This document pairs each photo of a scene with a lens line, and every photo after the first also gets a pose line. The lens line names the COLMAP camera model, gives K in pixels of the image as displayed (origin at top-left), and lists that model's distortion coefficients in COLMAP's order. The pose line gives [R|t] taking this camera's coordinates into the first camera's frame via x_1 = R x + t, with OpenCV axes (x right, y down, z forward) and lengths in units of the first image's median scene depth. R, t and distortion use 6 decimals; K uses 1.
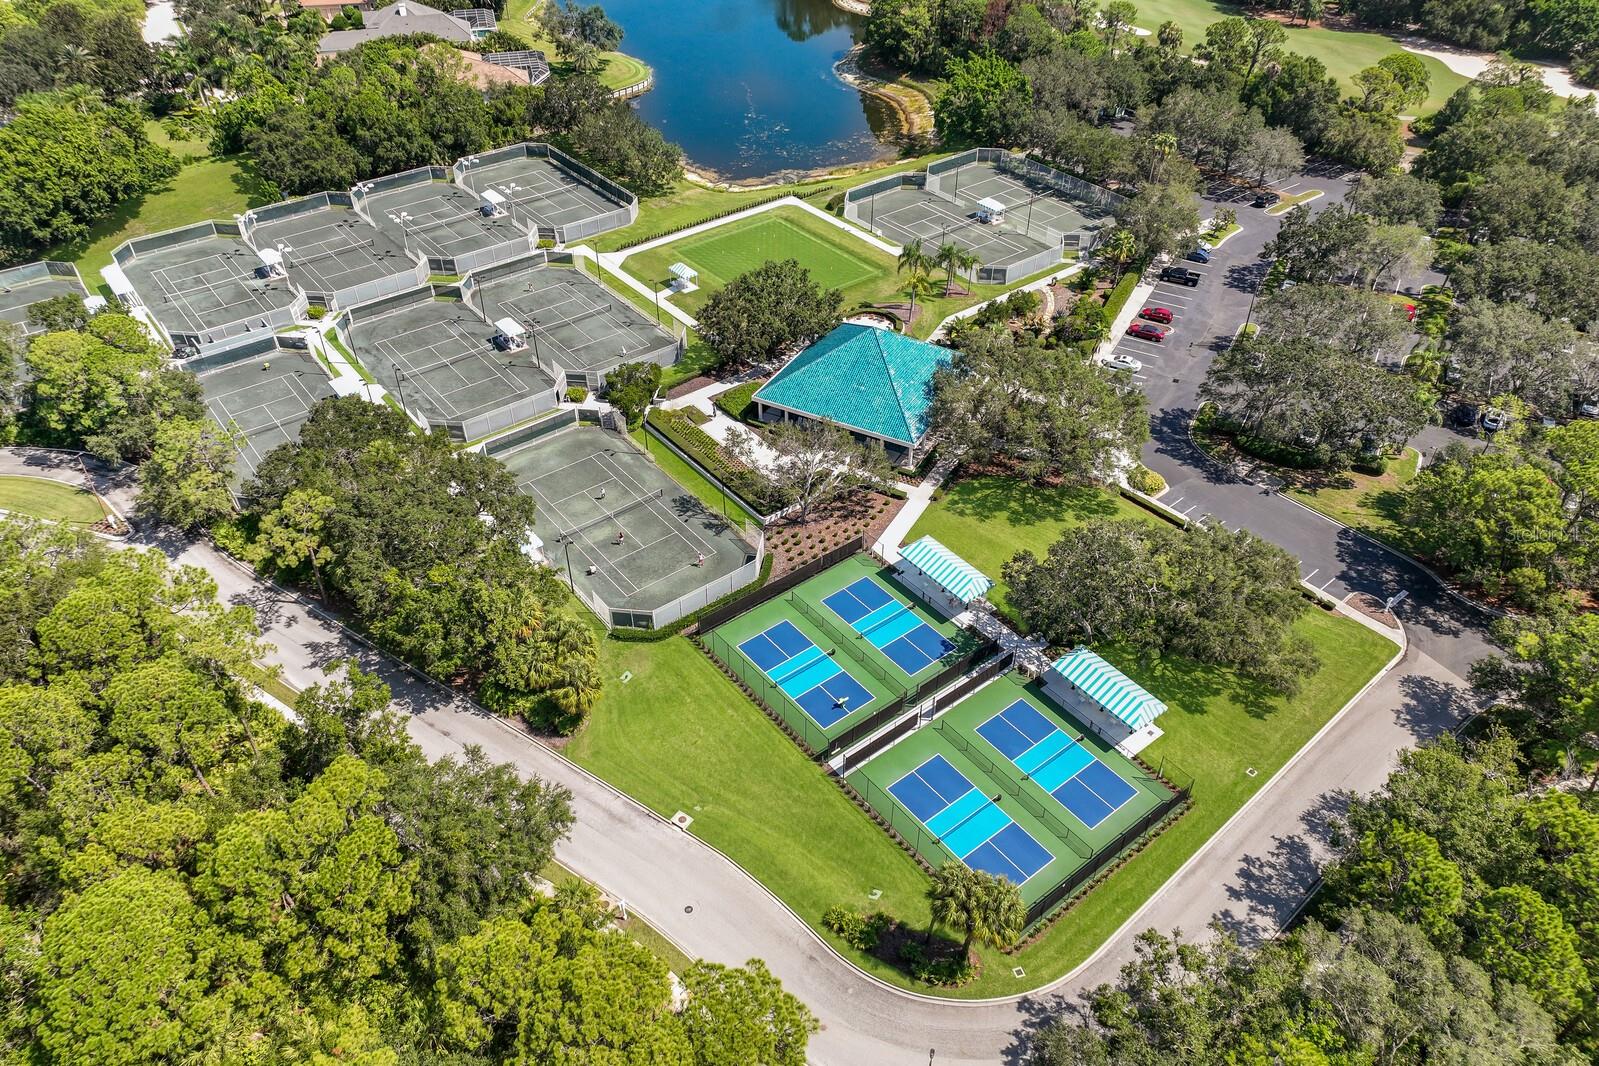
lens RADIAL K [[1139.7, 0, 799.5], [0, 1139.7, 533.0], [0, 0, 1]] dist [-0.004226, 0.025041]
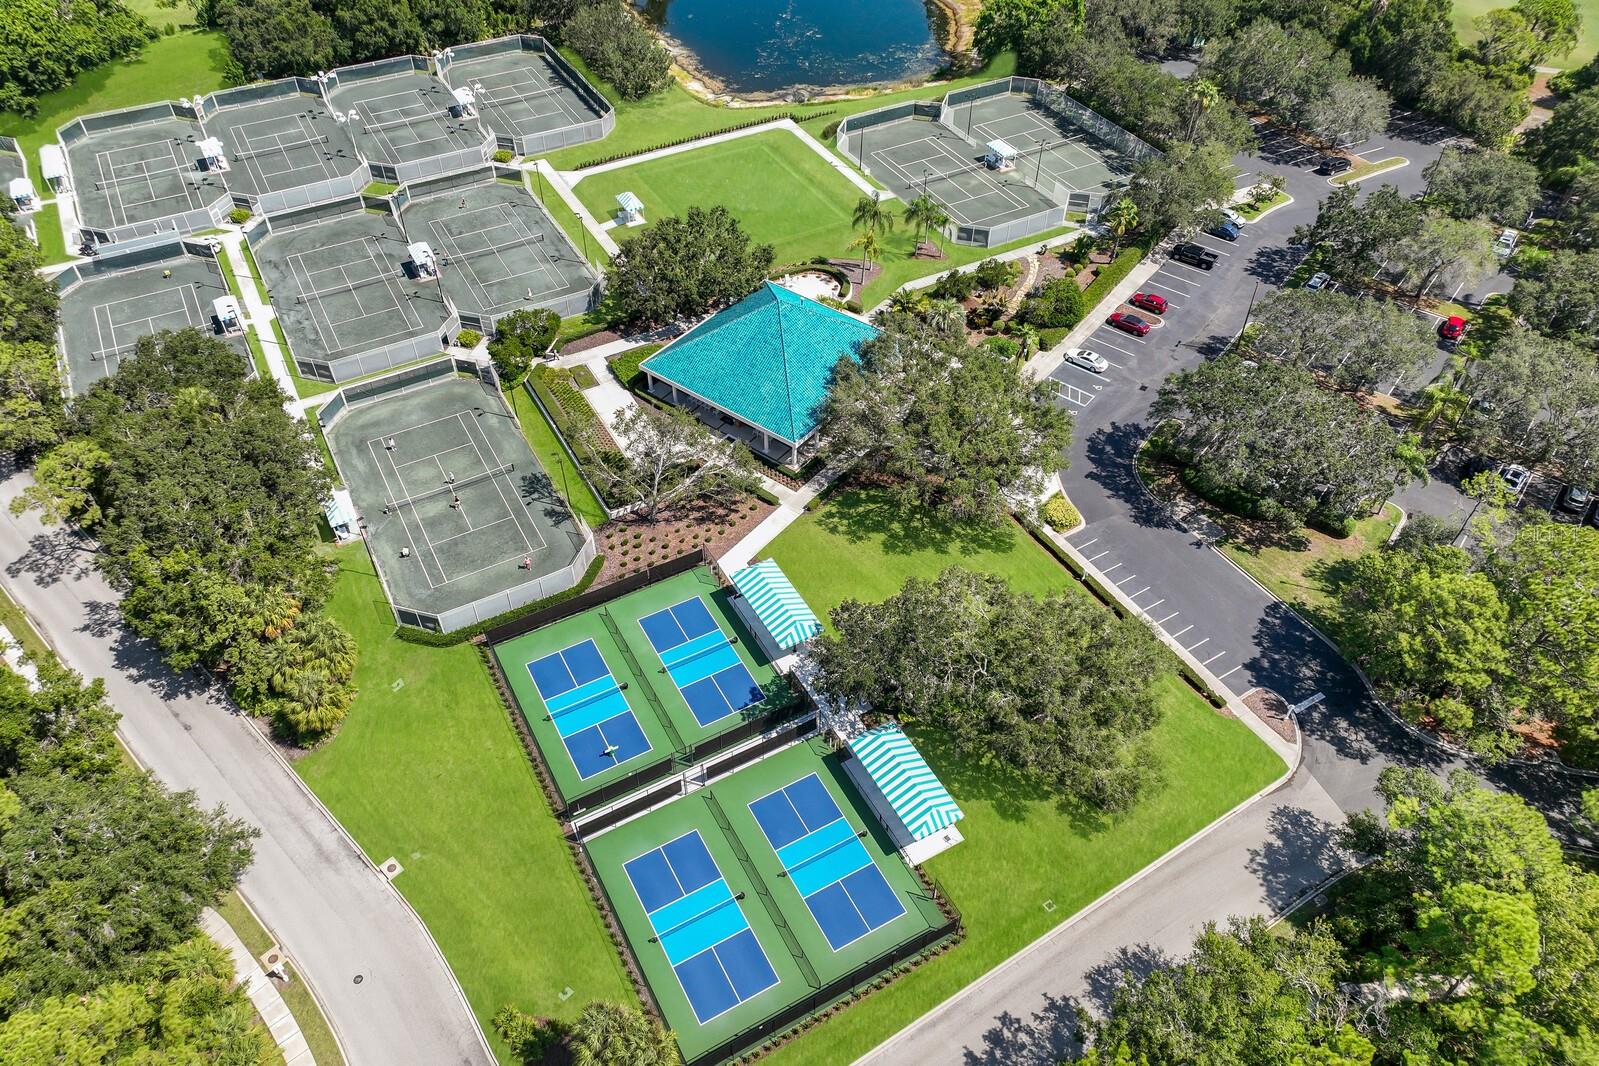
lens RADIAL K [[1139.7, 0, 799.5], [0, 1139.7, 533.0], [0, 0, 1]] dist [-0.004226, 0.025041]
pose [[0.987230, 0.115527, -0.109685, 0.189137], [-0.104143, 0.989068, 0.104398, -0.092179], [0.120546, -0.091642, 0.988469, 0.114208]]
